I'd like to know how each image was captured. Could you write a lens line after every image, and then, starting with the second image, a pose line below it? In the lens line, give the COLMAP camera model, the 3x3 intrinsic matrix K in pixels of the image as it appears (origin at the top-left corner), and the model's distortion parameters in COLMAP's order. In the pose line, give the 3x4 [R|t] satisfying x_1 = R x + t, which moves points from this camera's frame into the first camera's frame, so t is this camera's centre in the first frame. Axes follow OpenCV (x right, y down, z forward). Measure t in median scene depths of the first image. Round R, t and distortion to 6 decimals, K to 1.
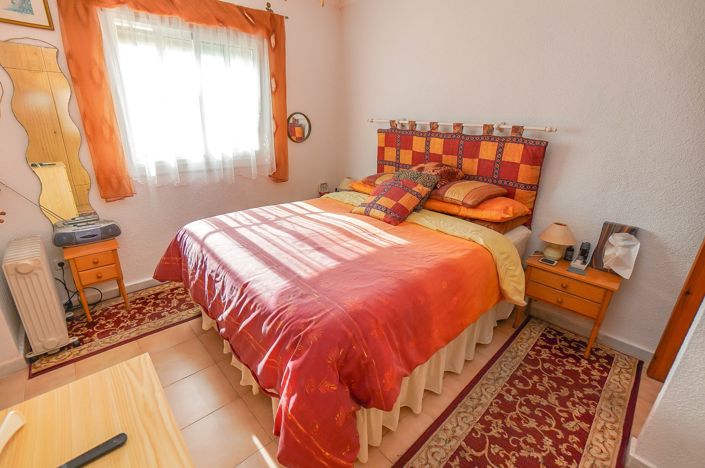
lens RADIAL K [[313.9, 0, 344.9], [0, 313.9, 230.9], [0, 0, 1]] dist [-0.001556, 0.000151]
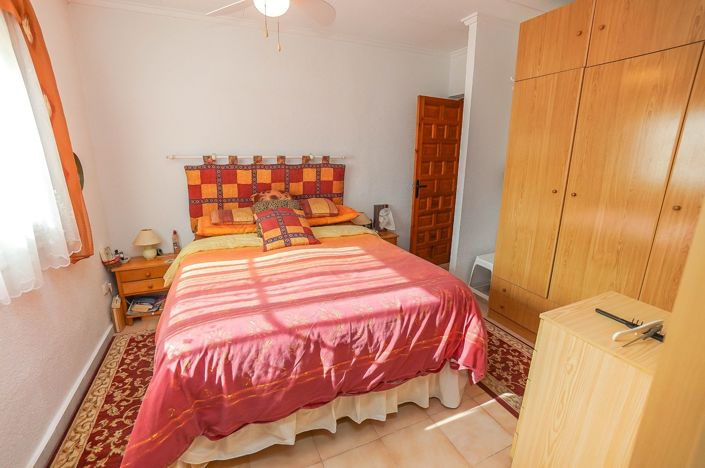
lens RADIAL K [[313.9, 0, 344.9], [0, 313.9, 230.9], [0, 0, 1]] dist [-0.001556, 0.000151]
pose [[0.353756, -0.267203, 0.896359, -0.810760], [0.323333, 0.934181, 0.150871, -0.199415], [-0.877674, 0.236451, 0.416867, 0.392140]]
